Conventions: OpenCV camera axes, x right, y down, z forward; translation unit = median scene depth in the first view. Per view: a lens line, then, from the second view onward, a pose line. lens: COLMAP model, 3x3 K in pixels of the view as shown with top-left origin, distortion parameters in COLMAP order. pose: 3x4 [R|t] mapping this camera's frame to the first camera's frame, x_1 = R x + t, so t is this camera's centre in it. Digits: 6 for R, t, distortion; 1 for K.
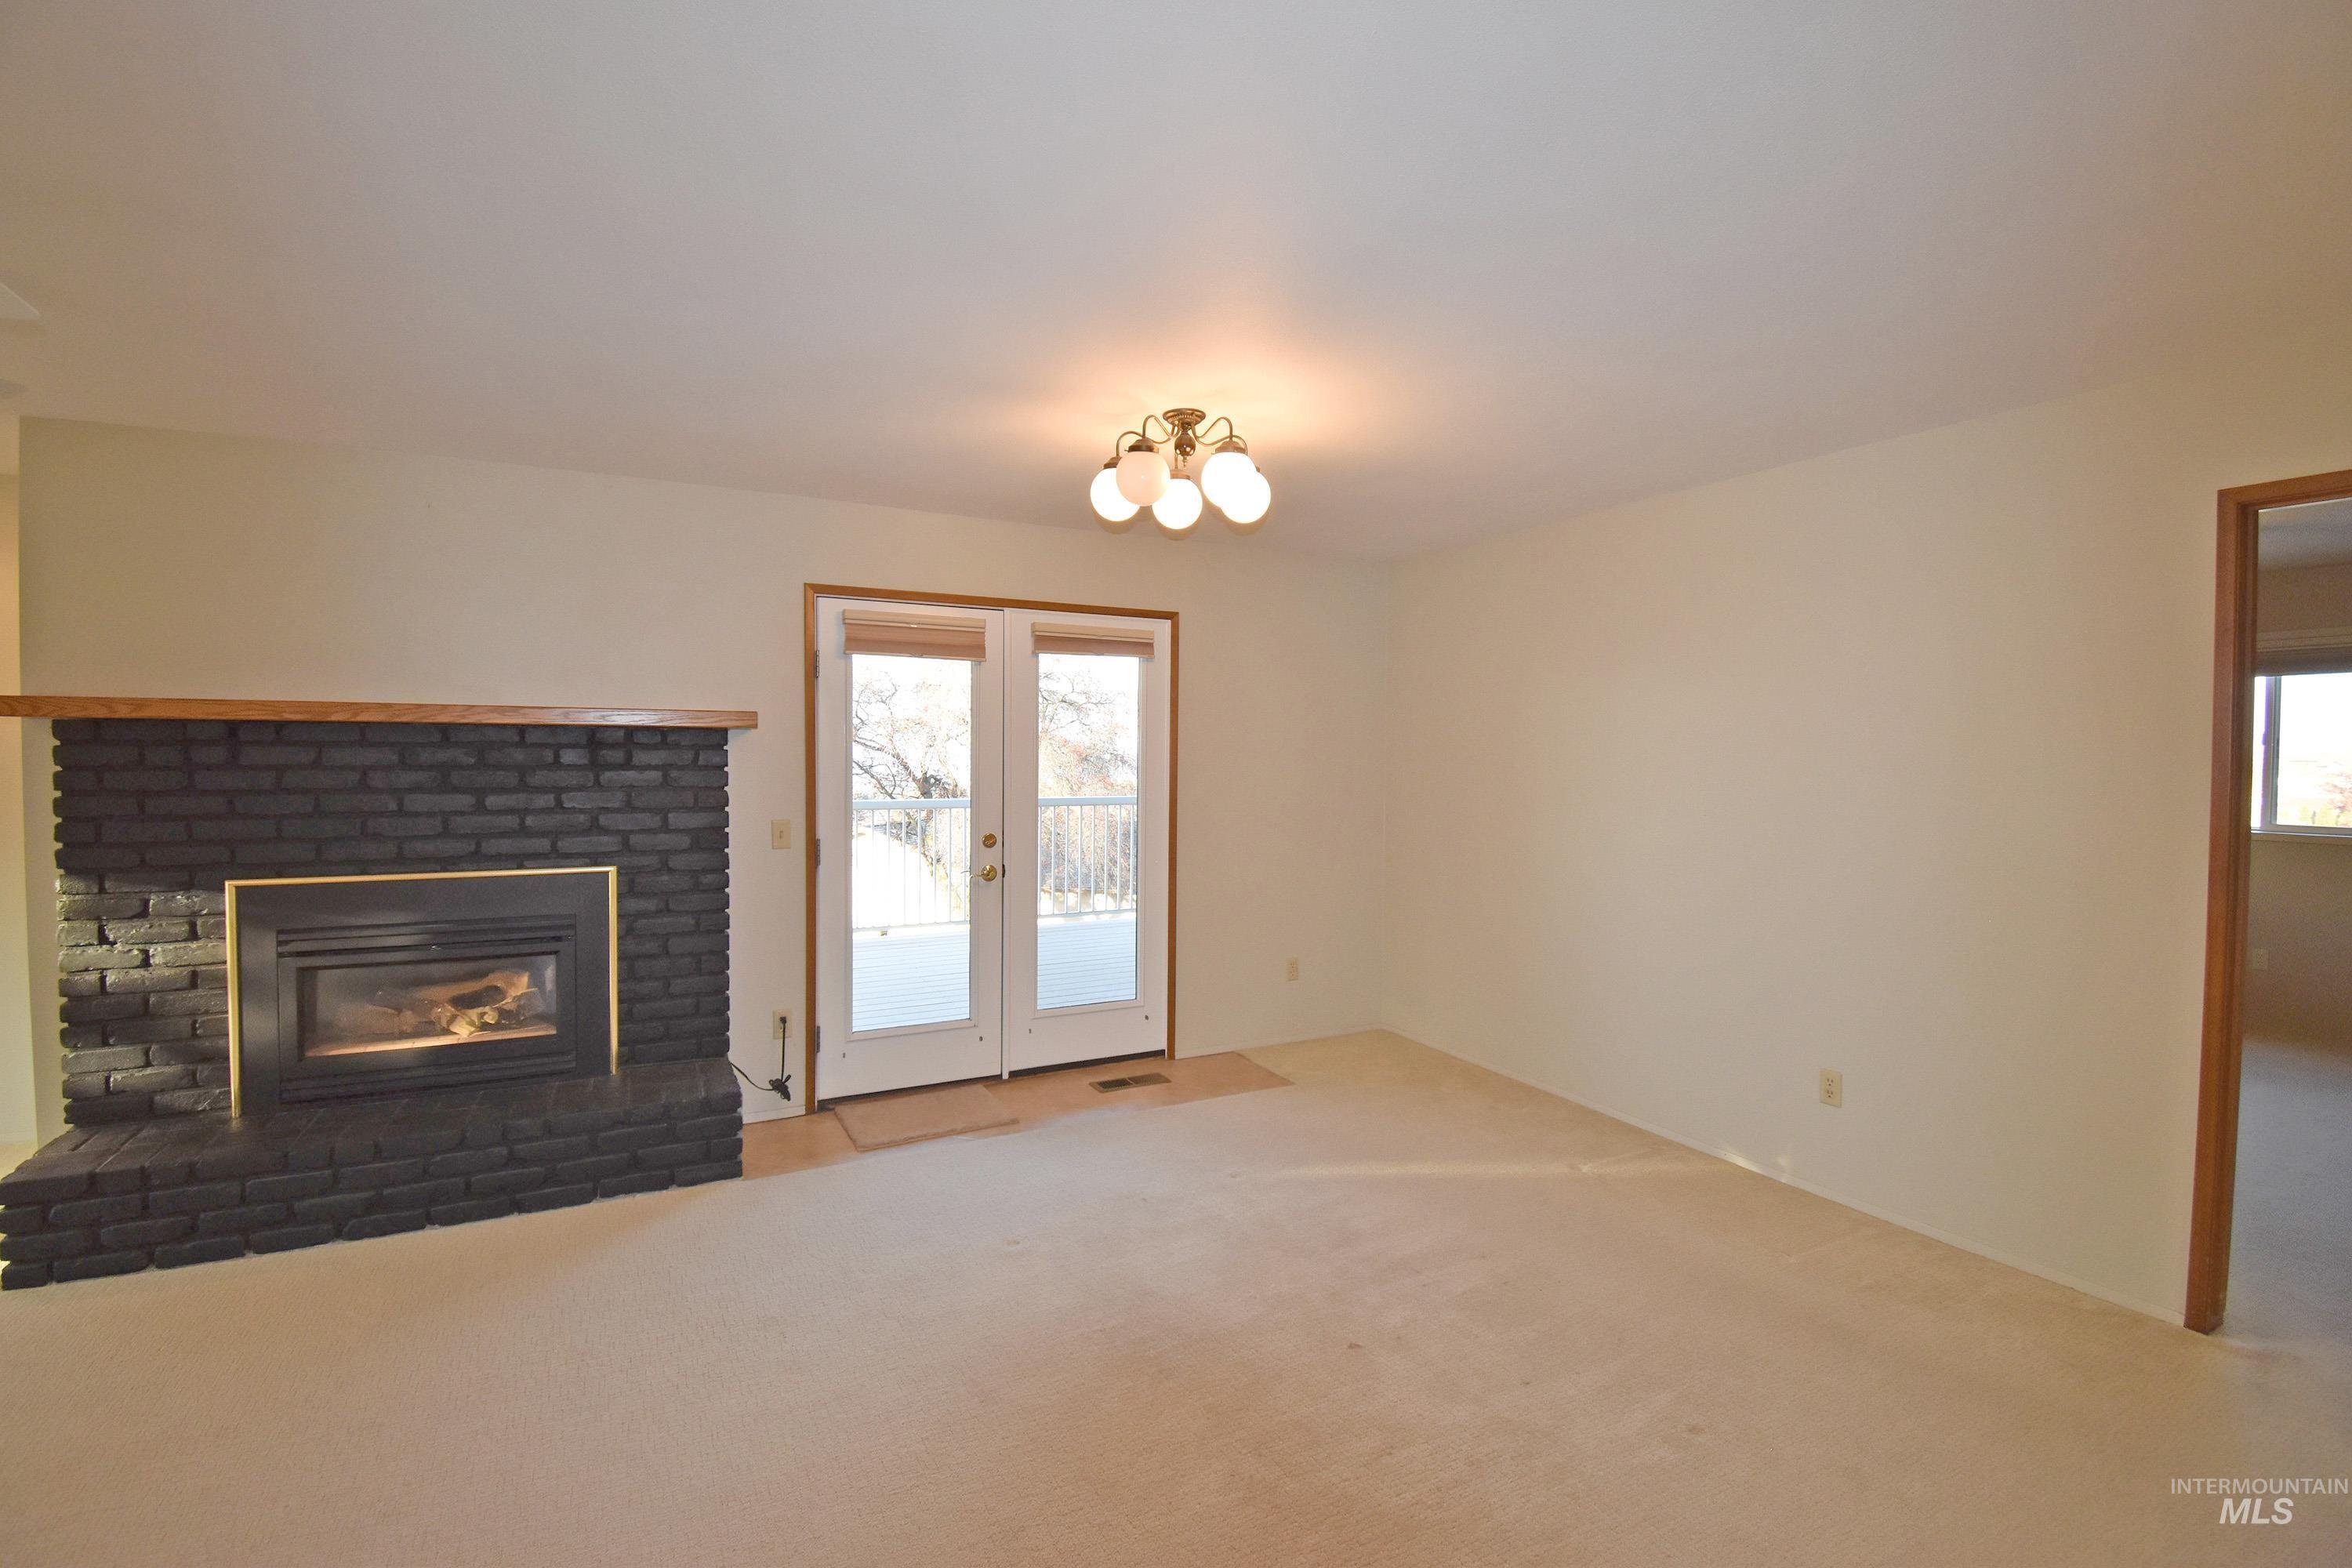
lens RADIAL K [[1031.8, 0, 1176.0], [0, 1031.8, 784.0], [0, 0, 1]] dist [0.007900, -0.020442]
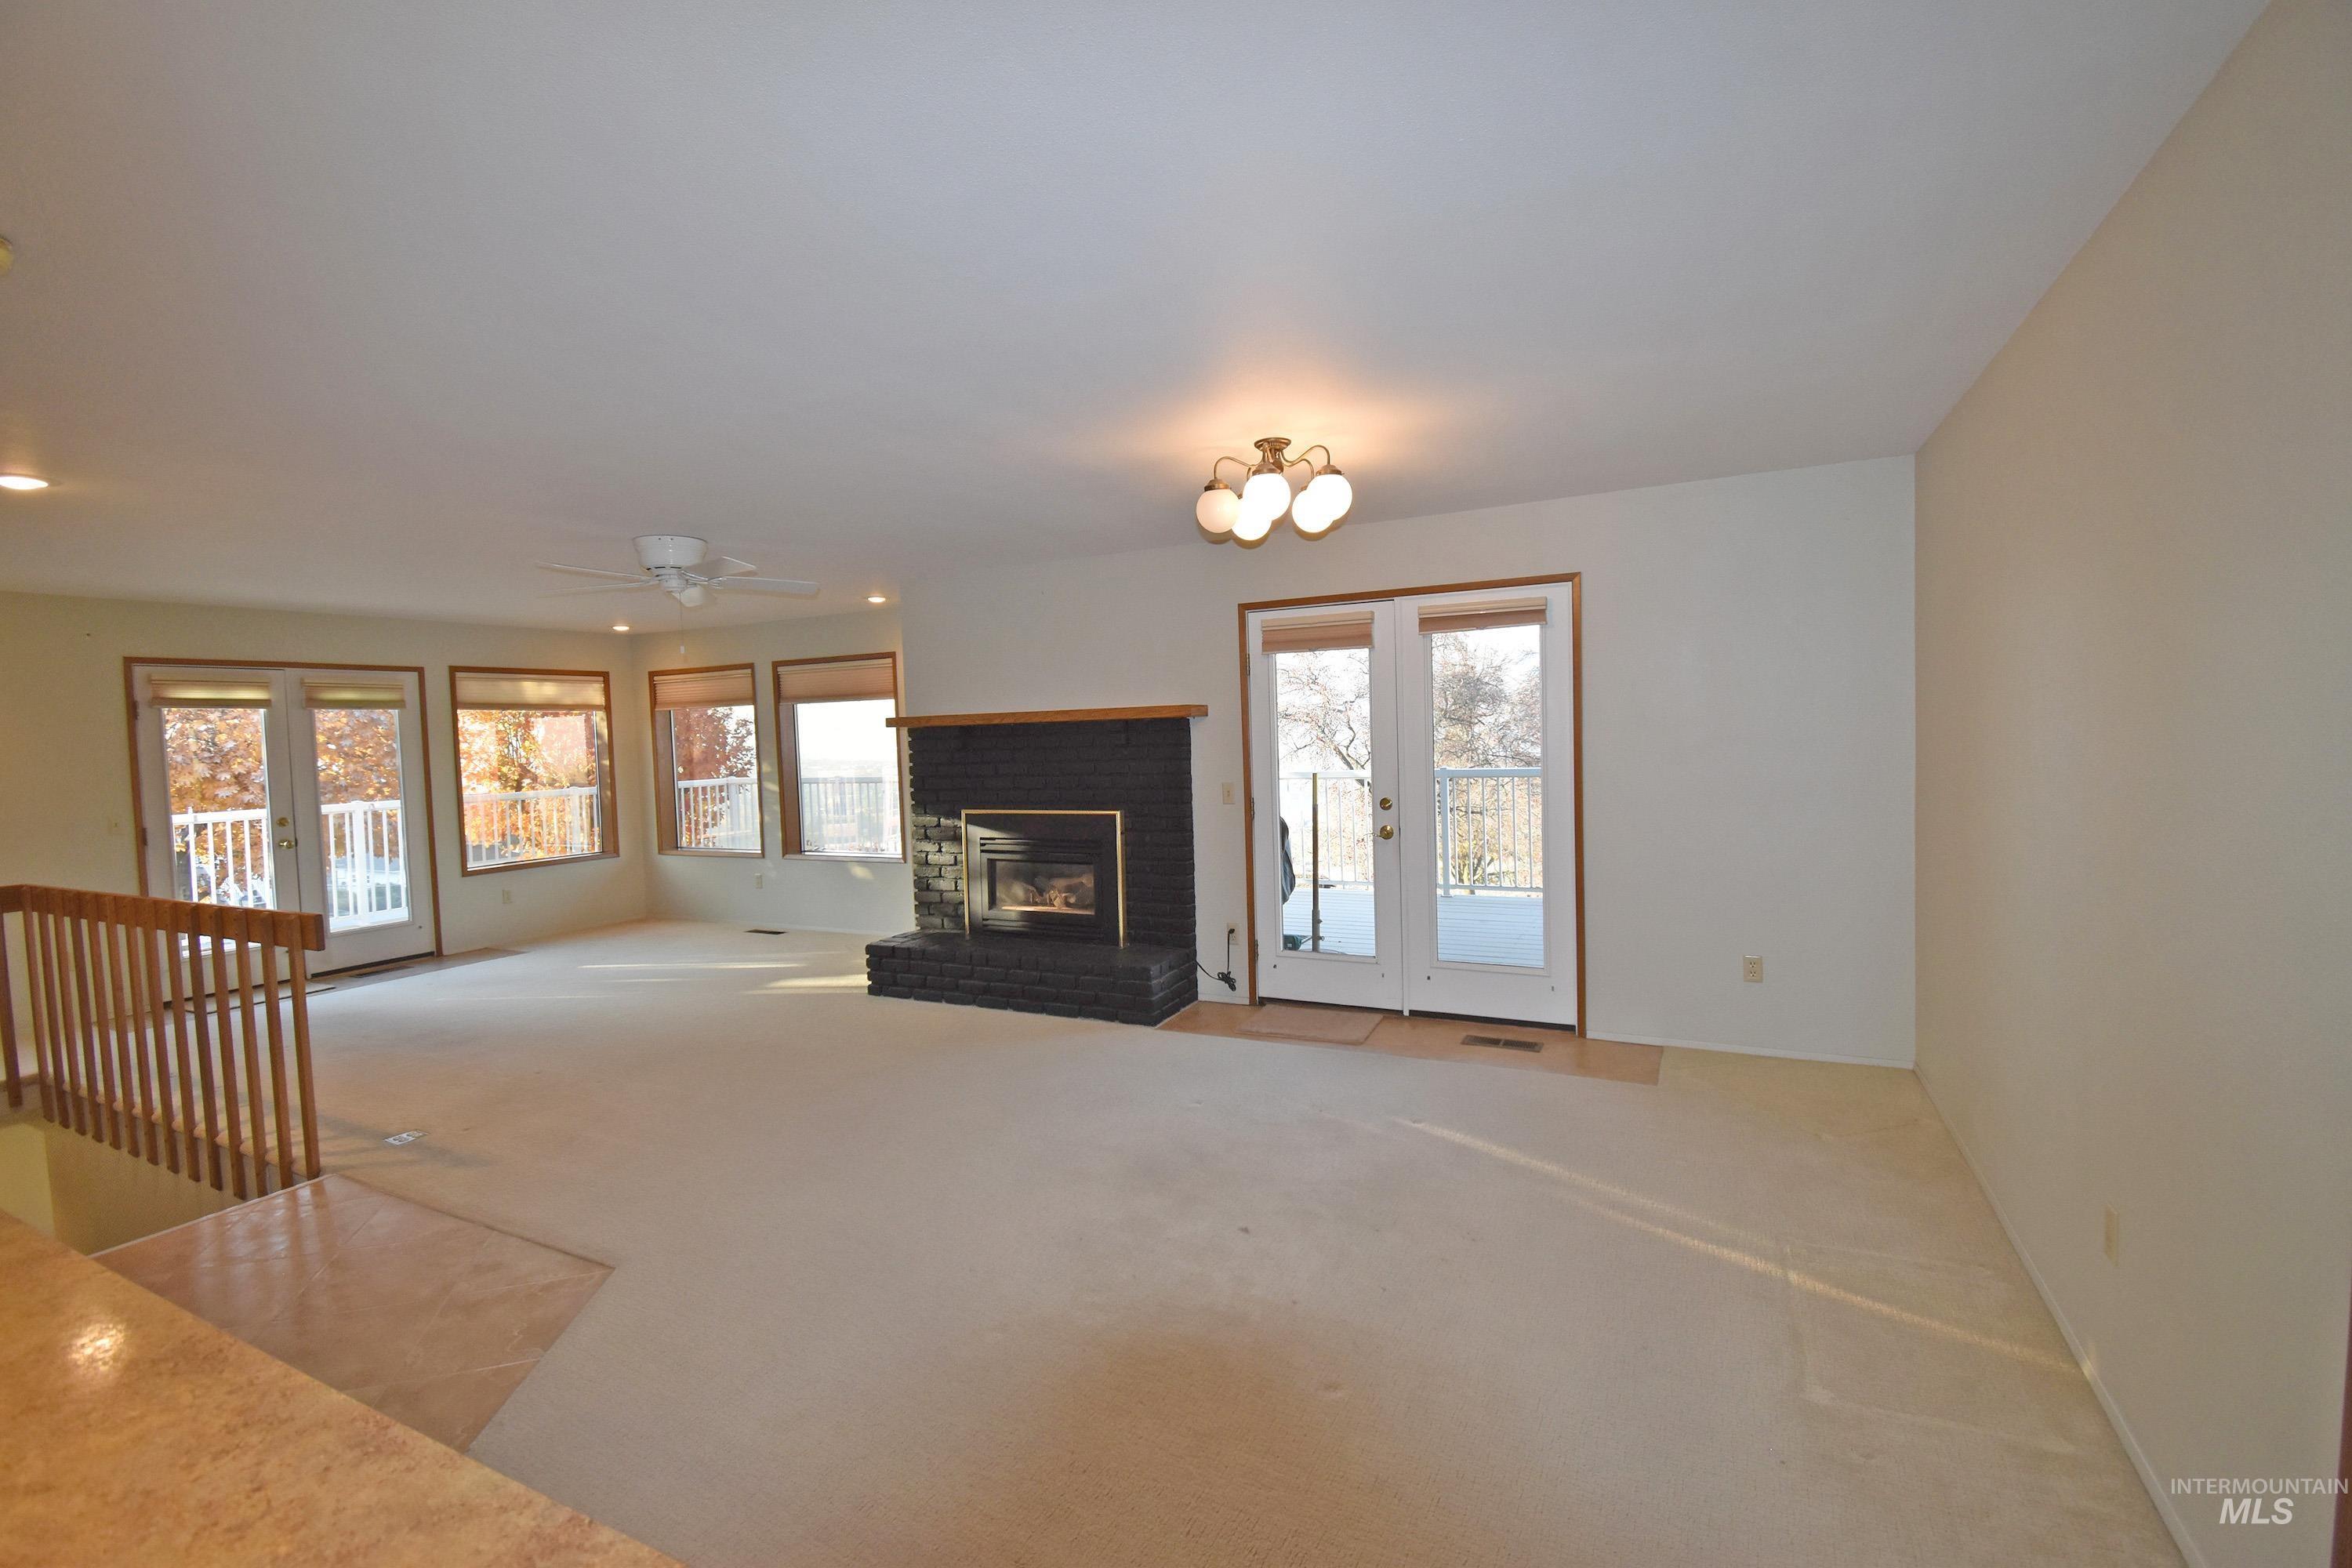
lens RADIAL K [[1020.2, 0, 1176.0], [0, 1020.2, 784.0], [0, 0, 1]] dist [-0.000193, -0.019753]
pose [[0.584610, 0.016266, -0.811151, 0.704964], [0.013163, 0.999477, 0.029529, -0.004026], [0.811208, -0.027940, 0.584090, 0.180093]]
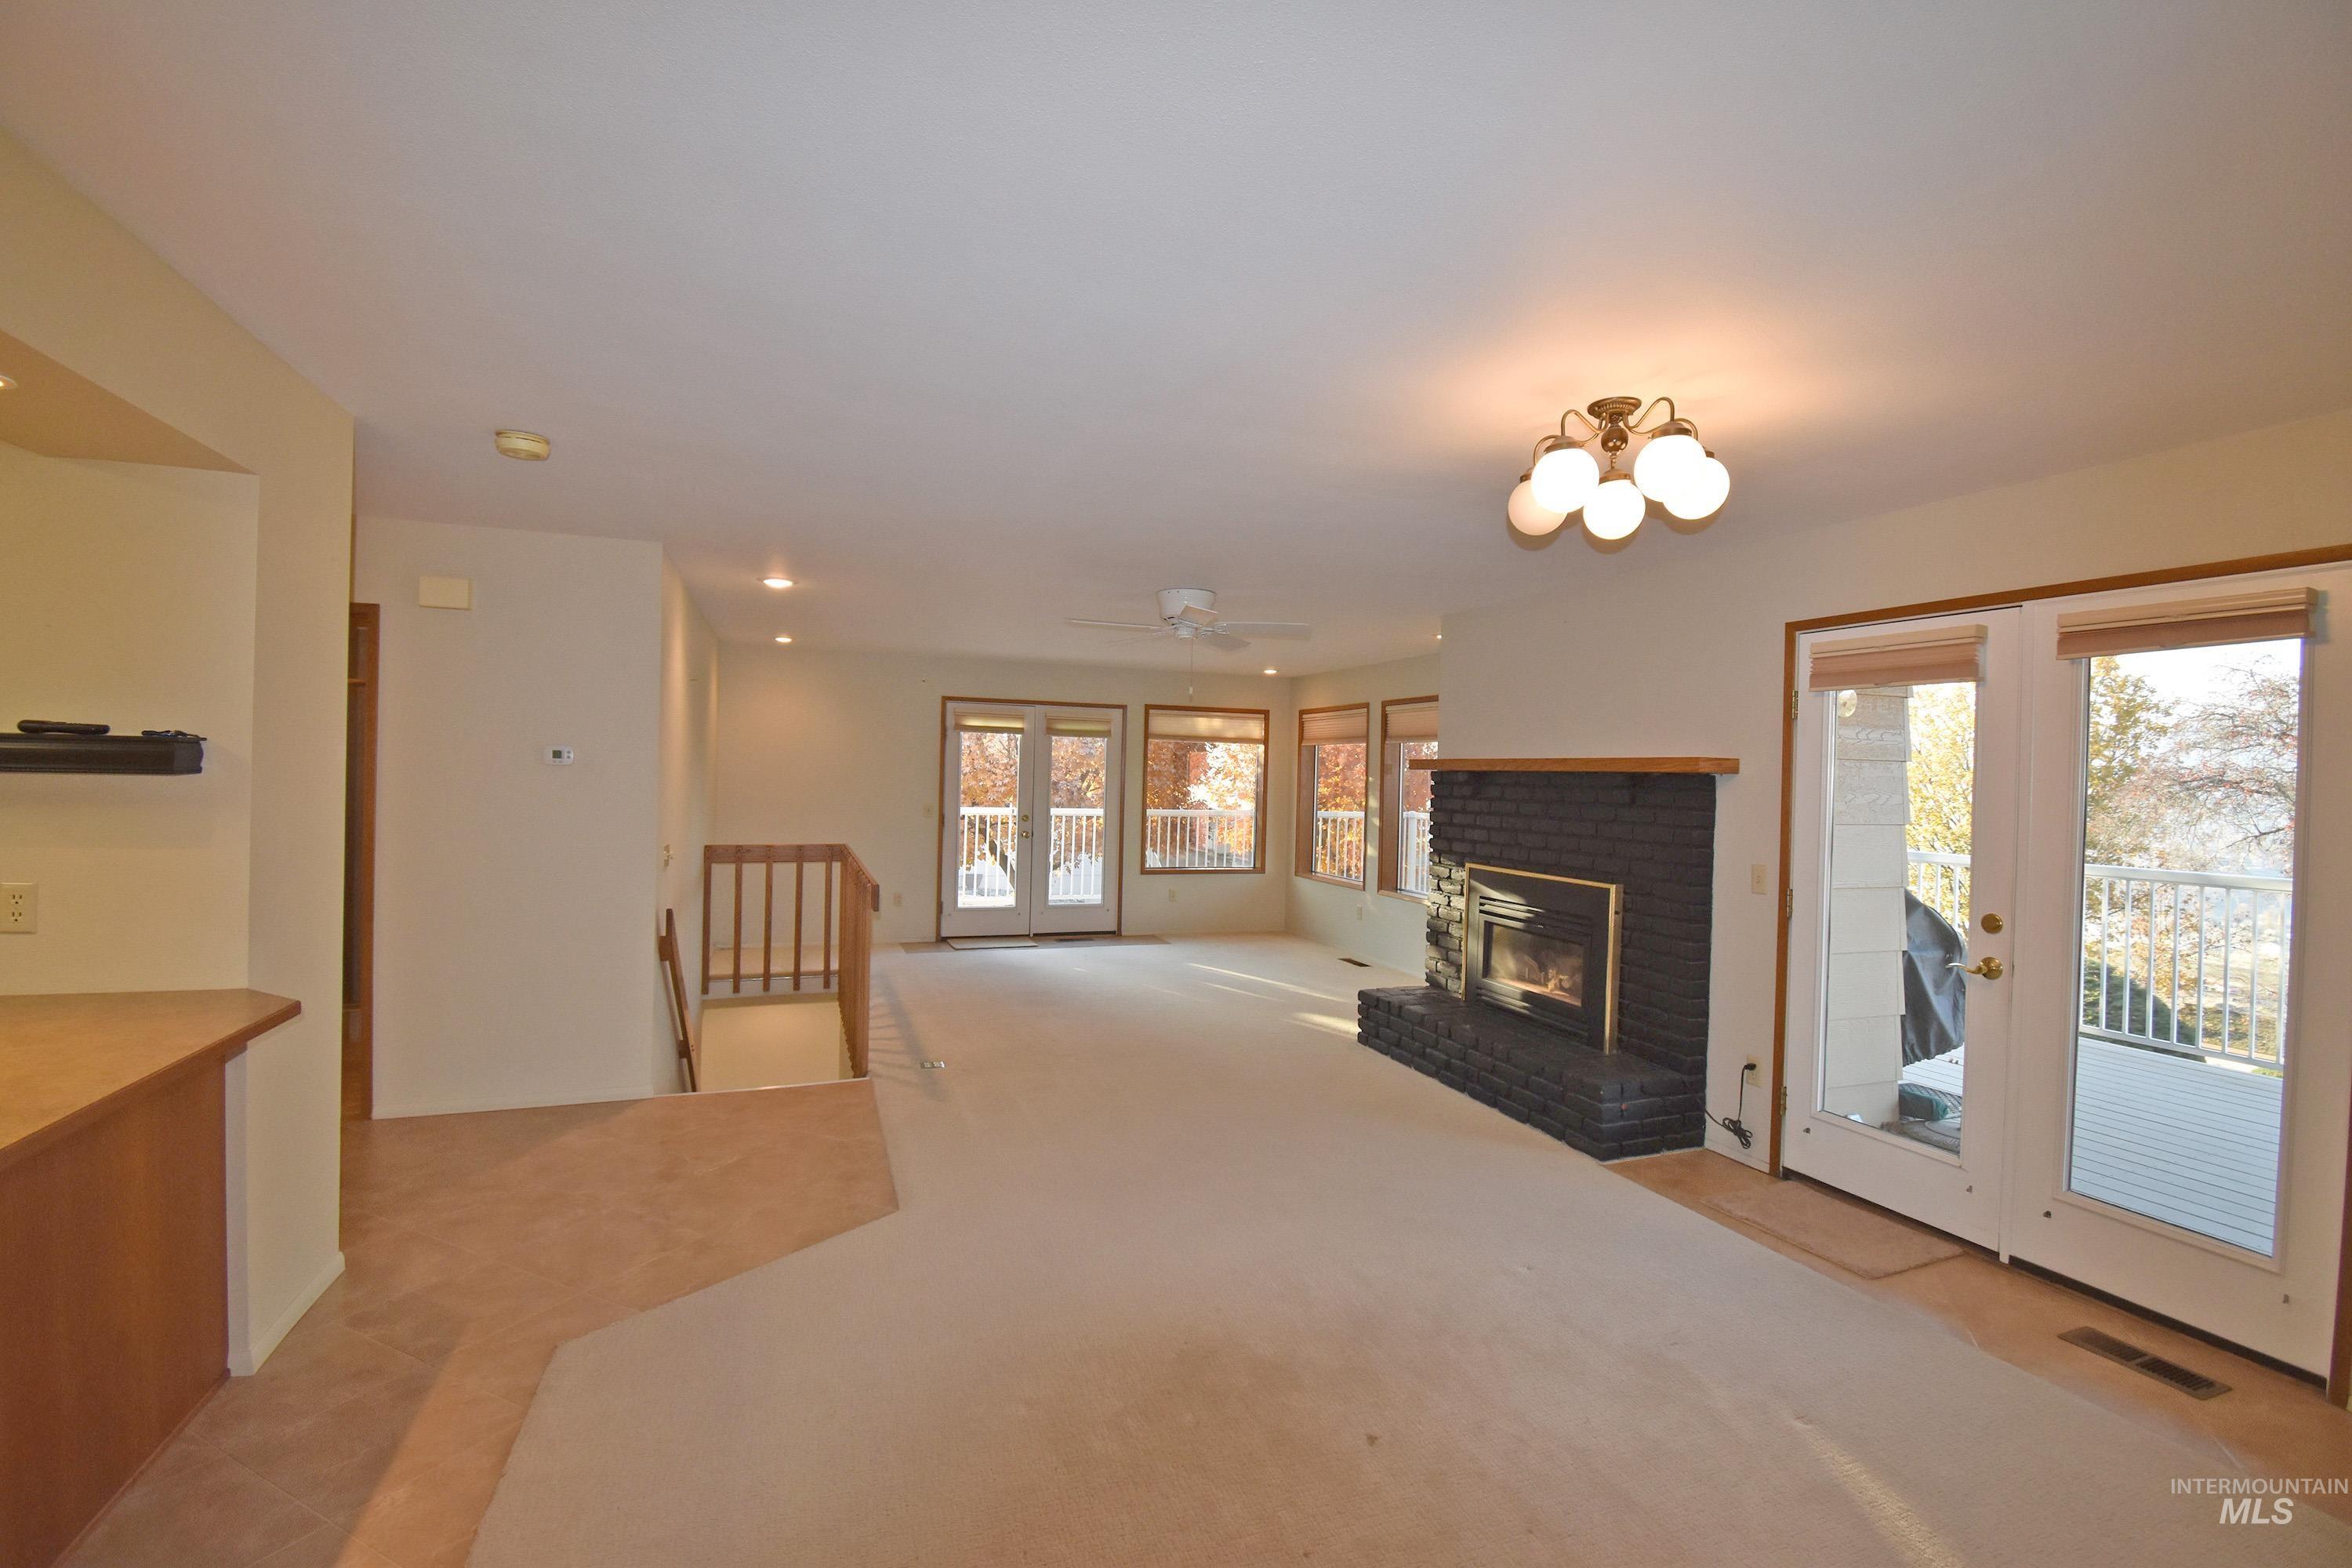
lens RADIAL K [[1020.2, 0, 1176.0], [0, 1020.2, 784.0], [0, 0, 1]] dist [-0.000193, -0.019753]
pose [[-0.133871, -0.000305, -0.990999, 0.713478], [-0.051669, 0.998642, 0.006673, -0.021934], [0.989651, 0.052097, -0.133705, 0.612557]]
